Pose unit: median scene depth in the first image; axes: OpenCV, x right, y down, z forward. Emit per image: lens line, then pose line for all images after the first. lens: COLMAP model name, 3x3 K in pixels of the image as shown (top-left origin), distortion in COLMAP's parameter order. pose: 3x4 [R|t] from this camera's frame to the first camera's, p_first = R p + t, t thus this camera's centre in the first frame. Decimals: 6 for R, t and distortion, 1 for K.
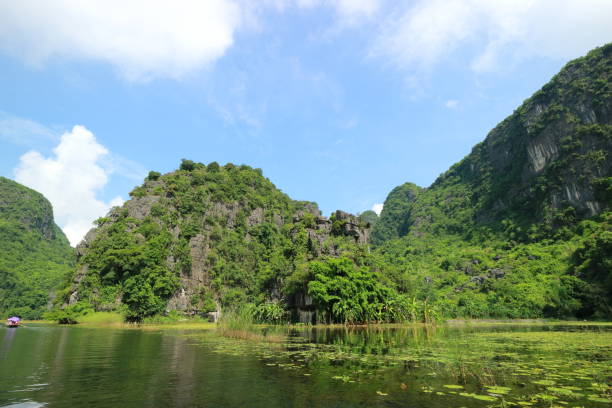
lens RADIAL K [[308.7, 0, 305.6], [0, 308.7, 206.7], [0, 0, 1]] dist [-0.022082, 0.007900]
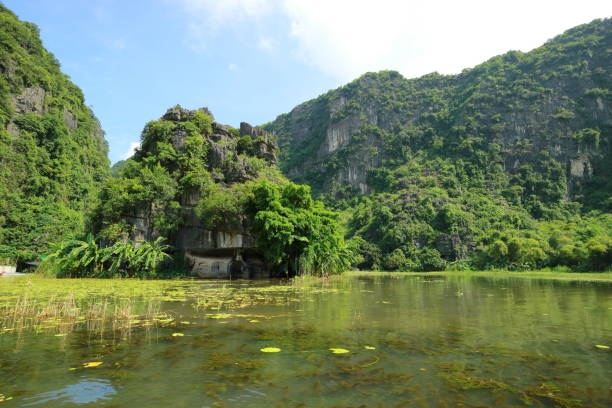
lens RADIAL K [[308.7, 0, 310.6], [0, 308.7, 204.9], [0, 0, 1]] dist [-0.022082, 0.007900]
pose [[0.726732, 0.138131, 0.672890, -0.103348], [-0.232921, 0.971093, 0.052211, 0.054300], [-0.646226, -0.194674, 0.737898, 0.149565]]
